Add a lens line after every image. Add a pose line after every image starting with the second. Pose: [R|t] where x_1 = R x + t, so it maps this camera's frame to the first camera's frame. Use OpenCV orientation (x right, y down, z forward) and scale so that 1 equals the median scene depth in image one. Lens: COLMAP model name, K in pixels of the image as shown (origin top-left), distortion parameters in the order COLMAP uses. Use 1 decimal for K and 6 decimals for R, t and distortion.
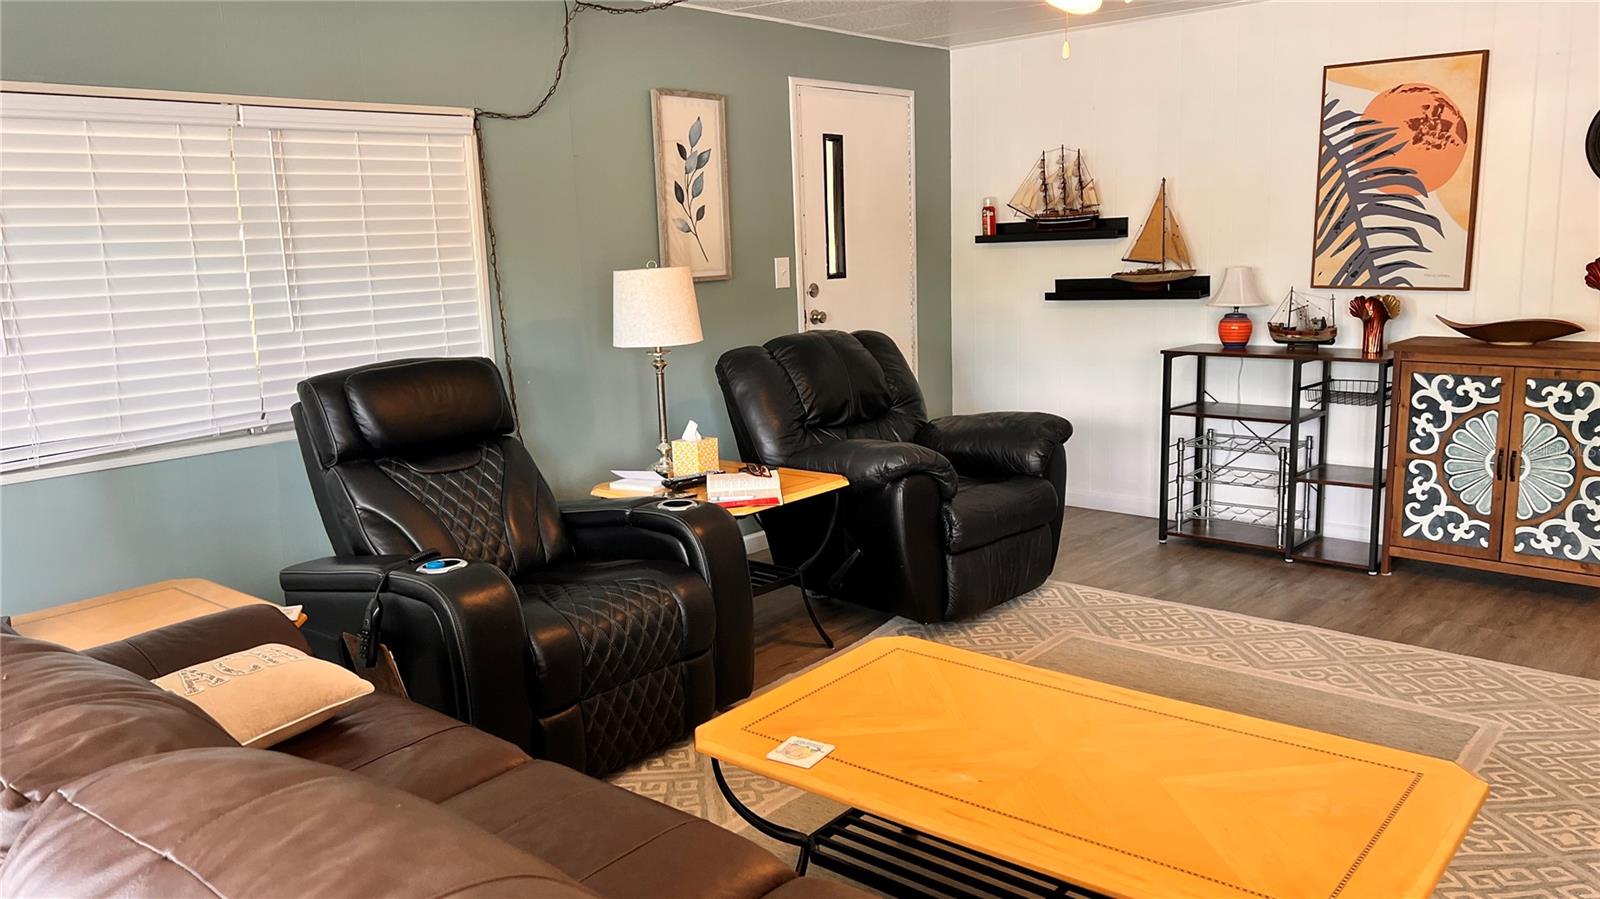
lens RADIAL K [[1200.4, 0, 824.4], [0, 1200.4, 455.5], [0, 0, 1]] dist [0.041588, -0.030919]
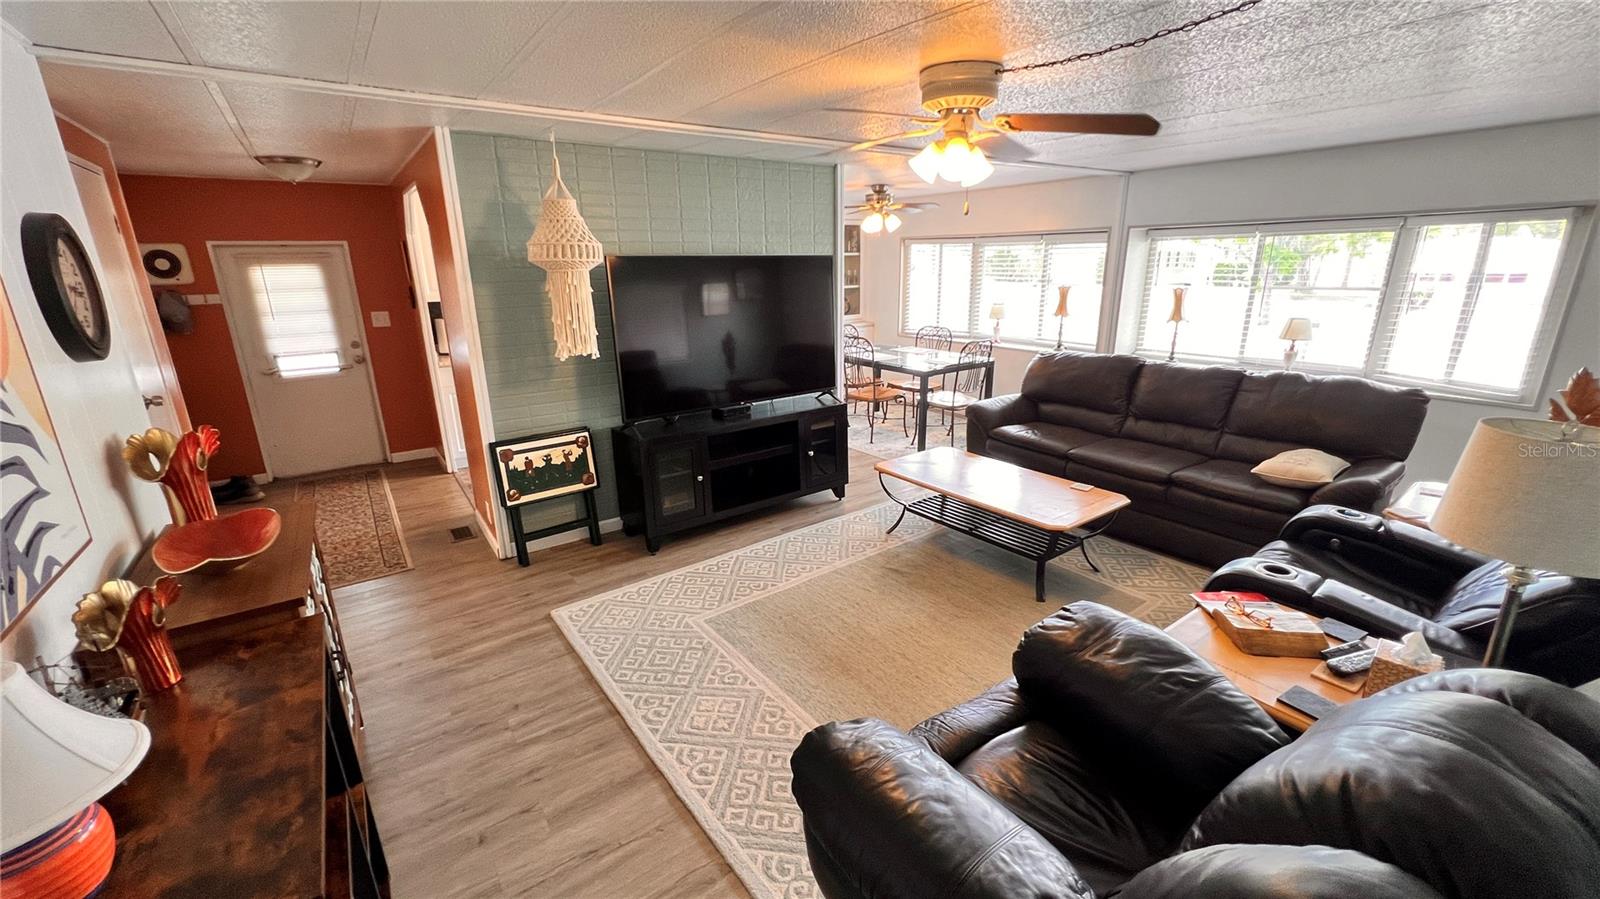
lens RADIAL K [[641.2, 0, 797.6], [0, 641.2, 446.7], [0, 0, 1]] dist [-0.000178, 0.000318]
pose [[-0.971187, -0.017156, 0.237699, 0.129823], [0.090937, 0.895260, 0.436165, -0.270660], [-0.220285, 0.445214, -0.867905, 1.139461]]
